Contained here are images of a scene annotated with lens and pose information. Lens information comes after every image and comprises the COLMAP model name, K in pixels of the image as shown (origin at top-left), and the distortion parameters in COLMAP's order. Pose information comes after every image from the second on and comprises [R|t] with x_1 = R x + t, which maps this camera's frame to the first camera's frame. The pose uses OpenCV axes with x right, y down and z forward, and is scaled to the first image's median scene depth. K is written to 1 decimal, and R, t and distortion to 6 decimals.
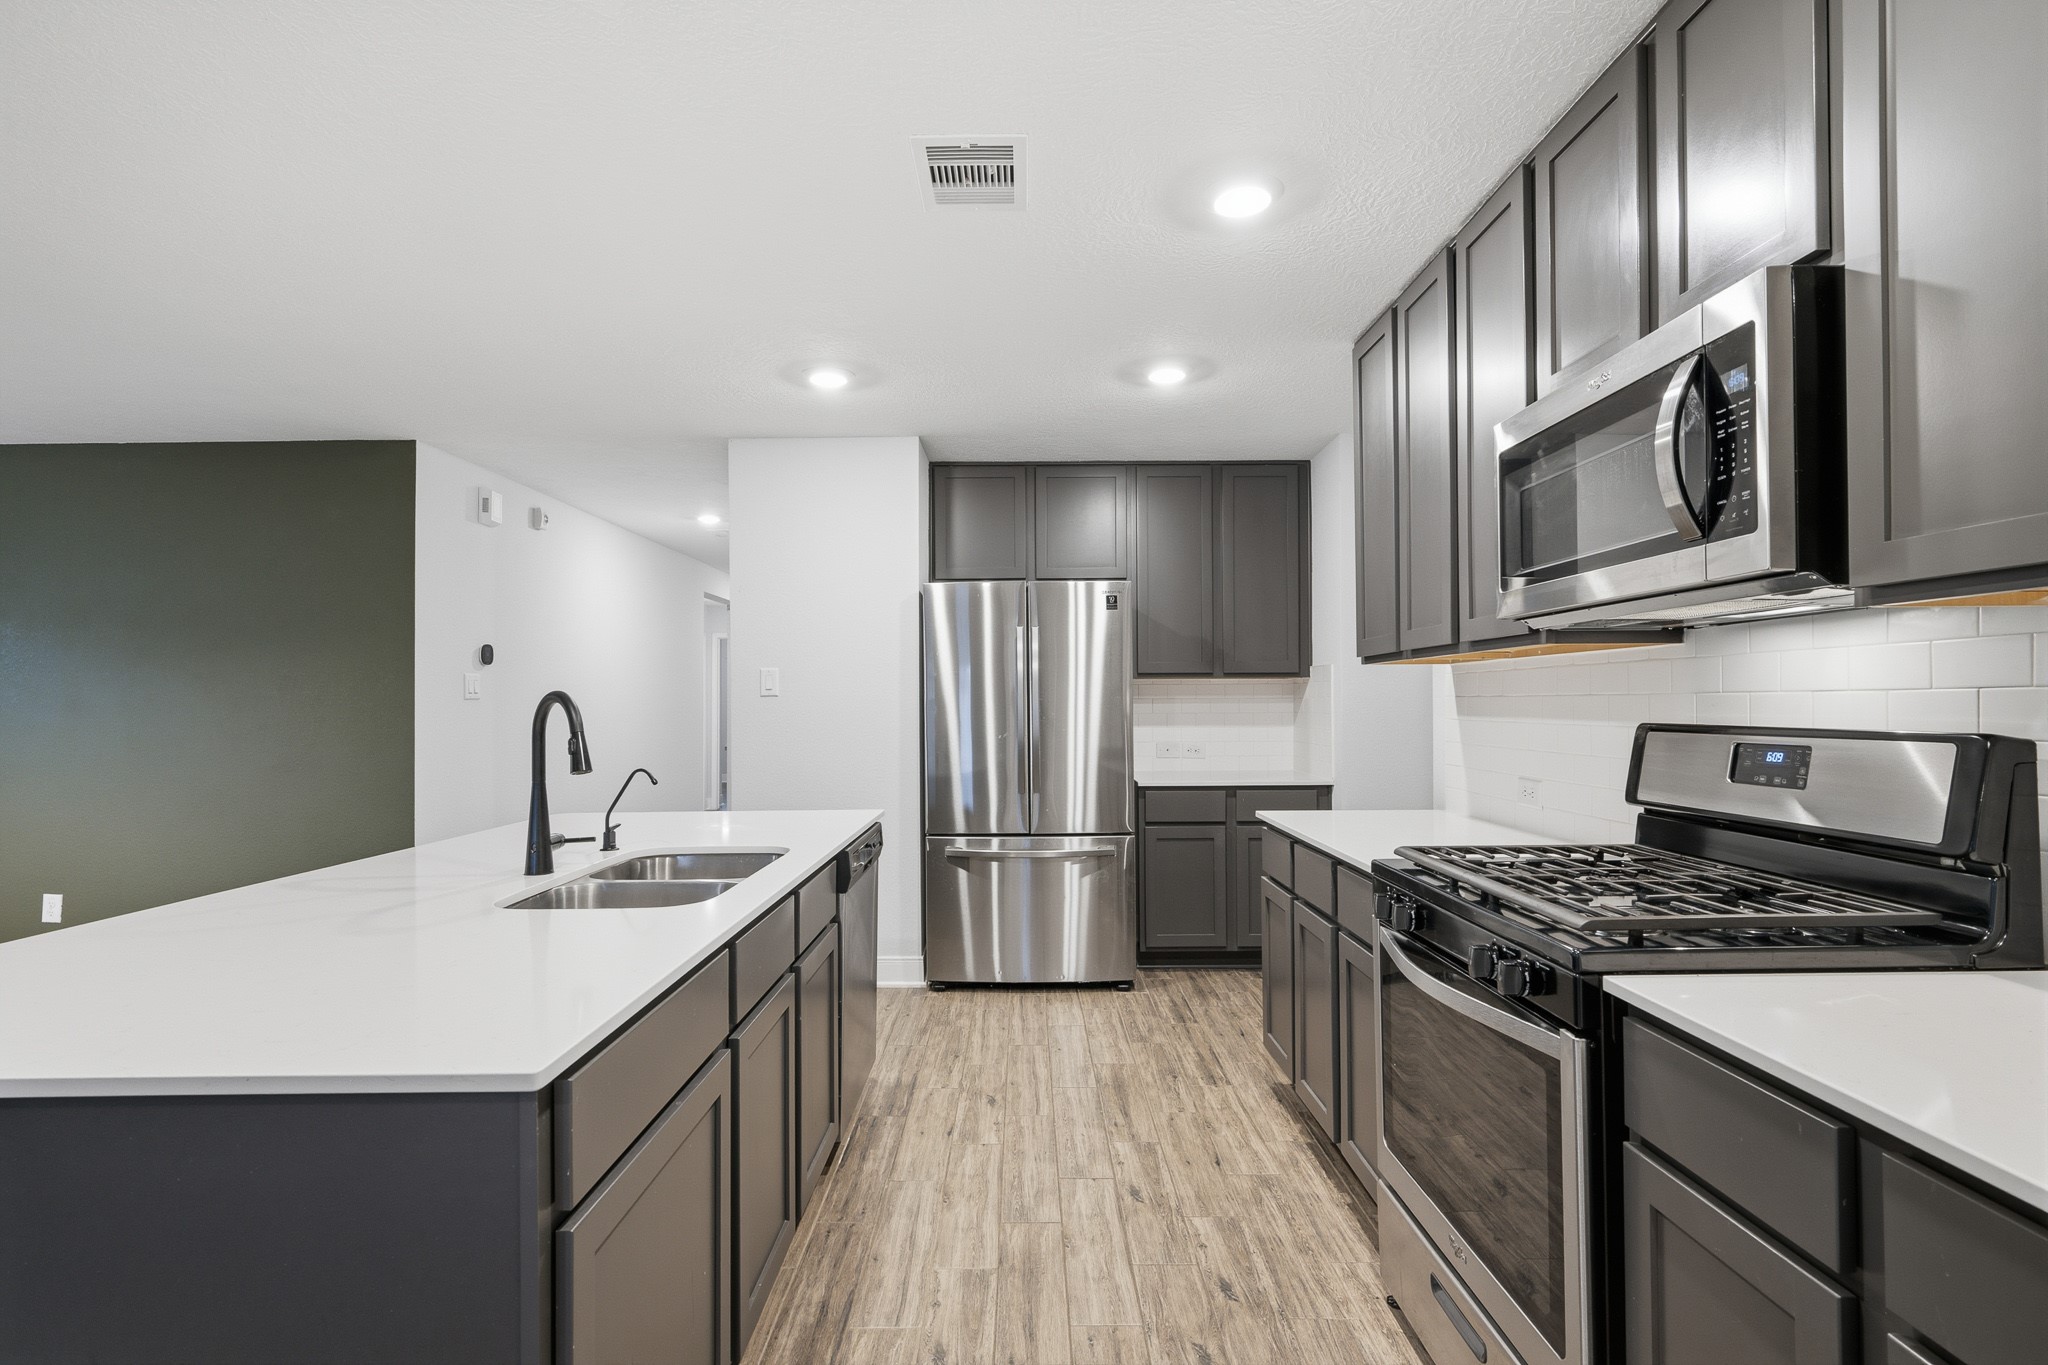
lens RADIAL K [[952.5, 0, 1040.7], [0, 952.5, 688.5], [0, 0, 1]] dist [-0.001285, -0.000188]
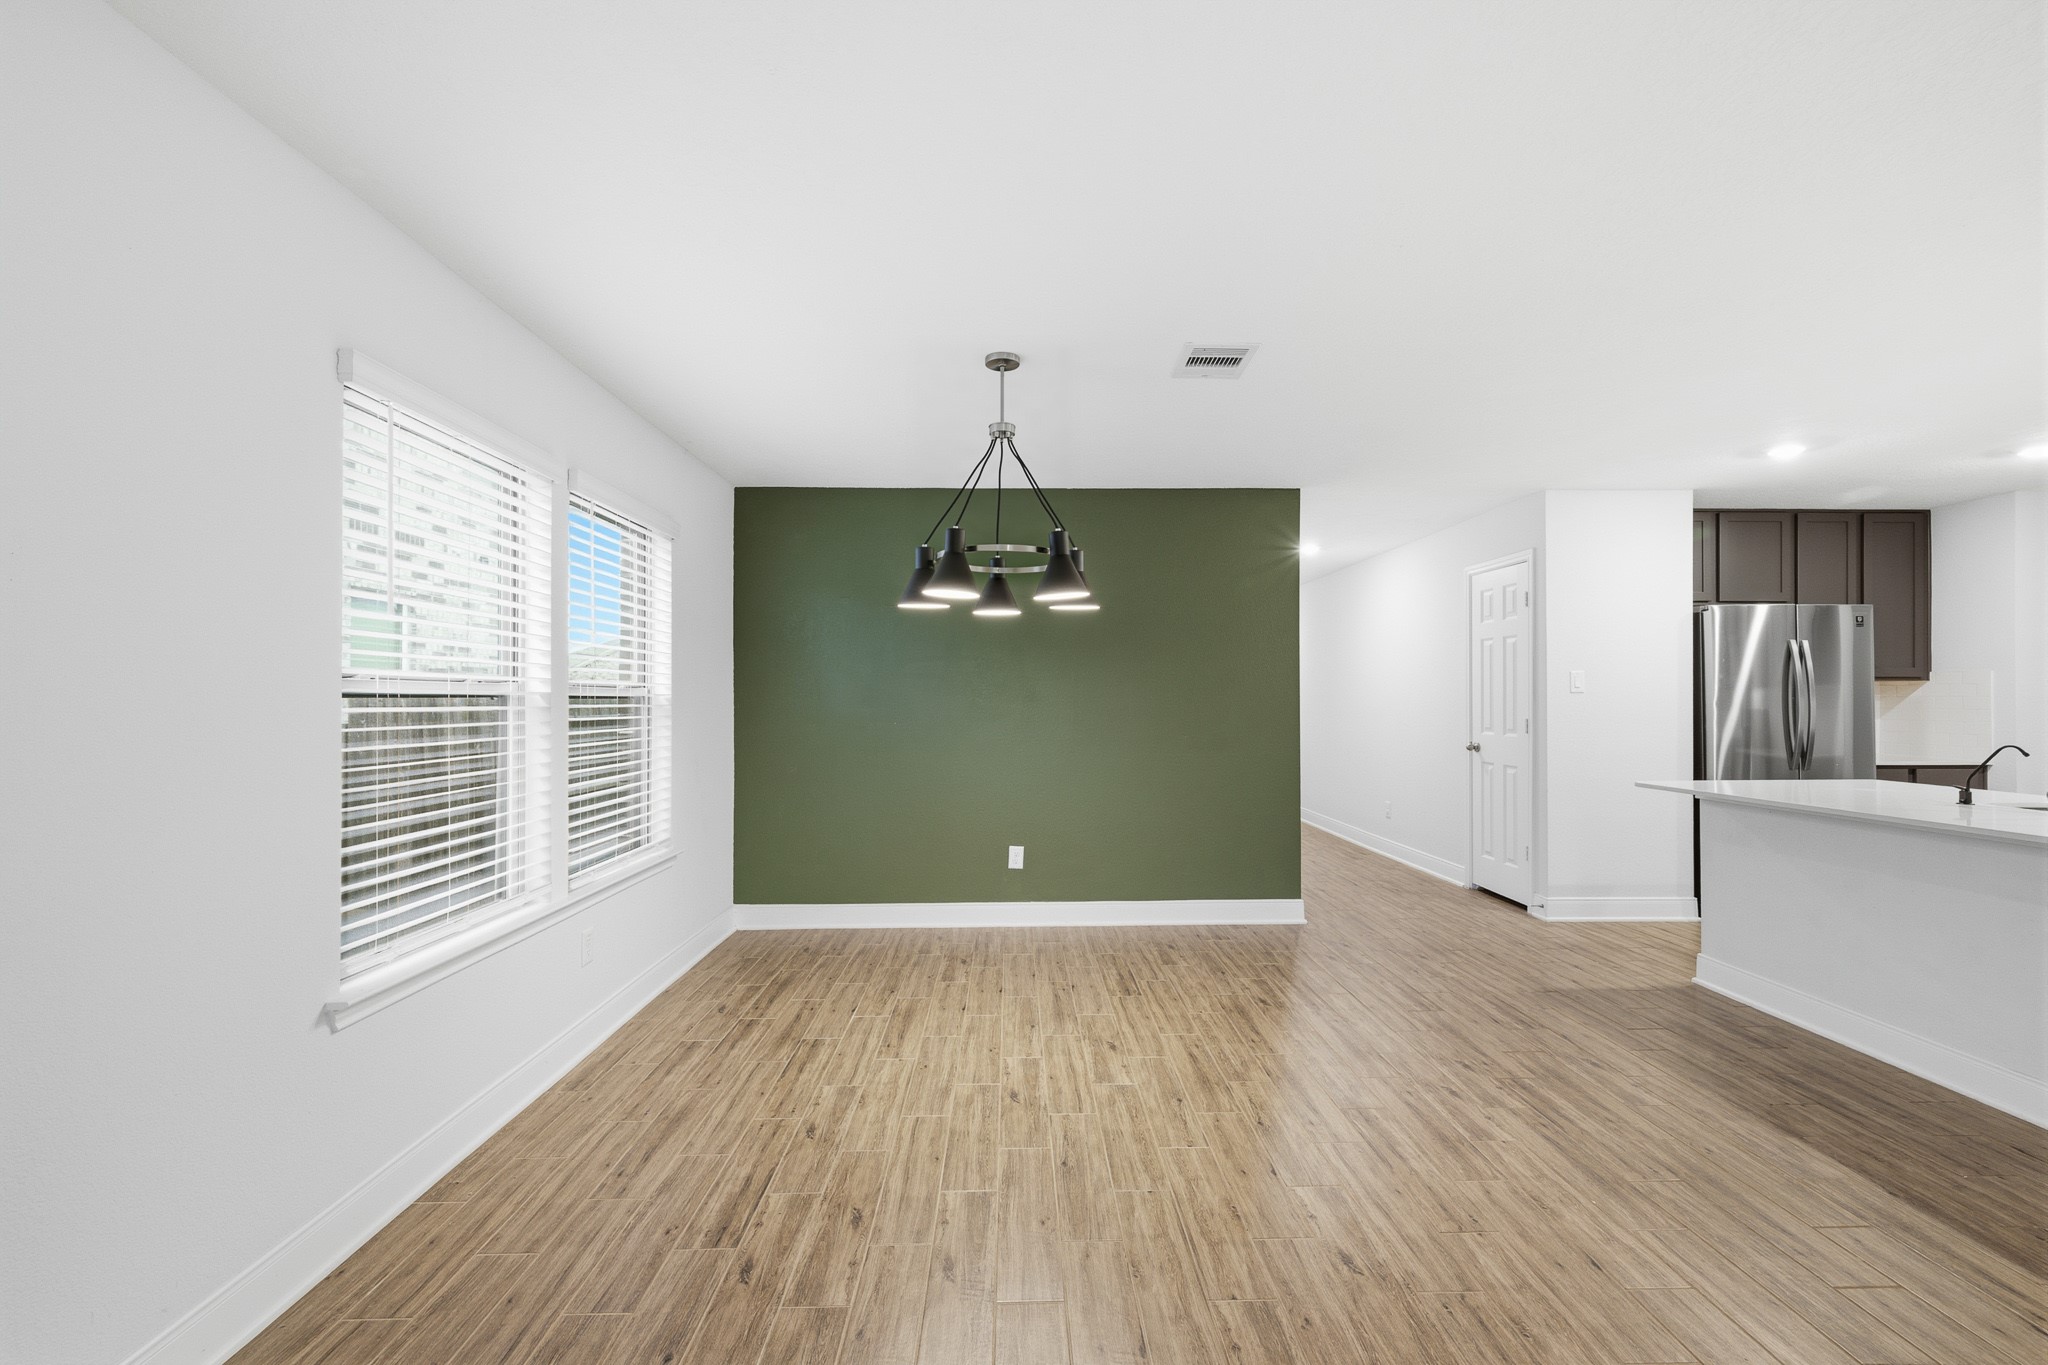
lens RADIAL K [[844.7, 0, 1020.8], [0, 844.7, 693.1], [0, 0, 1]] dist [-0.002405, 0.000013]
pose [[0.999965, 0.008193, 0.001460, -1.560400], [-0.008203, 0.999943, 0.006889, 0.009317], [-0.001404, -0.006901, 0.999975, -0.184140]]
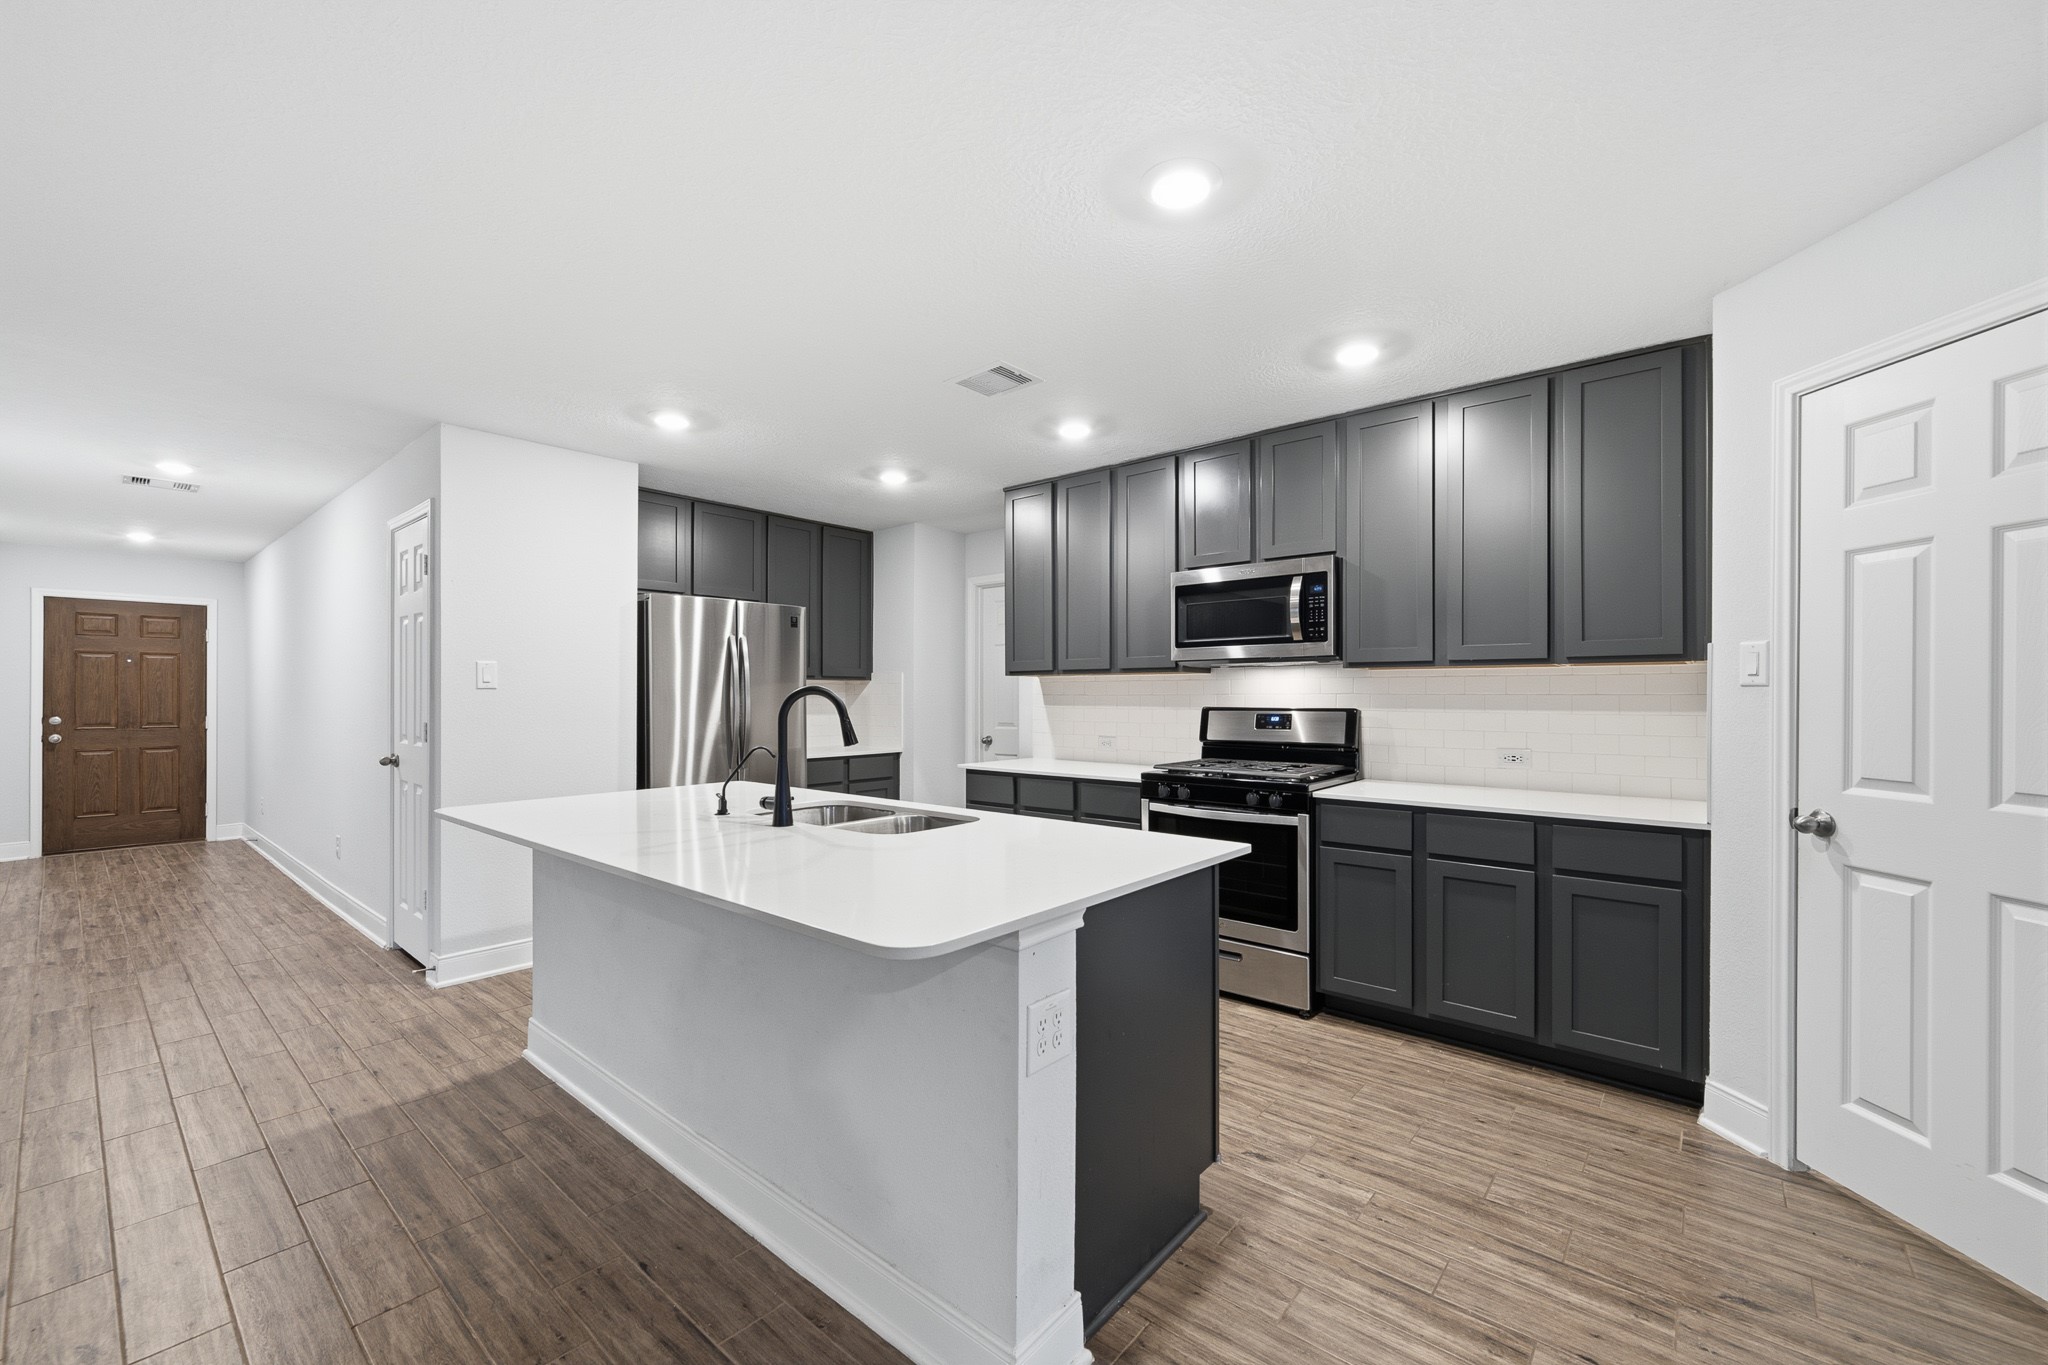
lens RADIAL K [[811.6, 0, 1033.1], [0, 811.6, 692.3], [0, 0, 1]] dist [0.000304, -0.000036]
pose [[0.657993, 0.009152, 0.752968, -0.835628], [-0.013891, 0.999904, -0.000014, 0.004433], [-0.752896, -0.010450, 0.658057, 0.003759]]
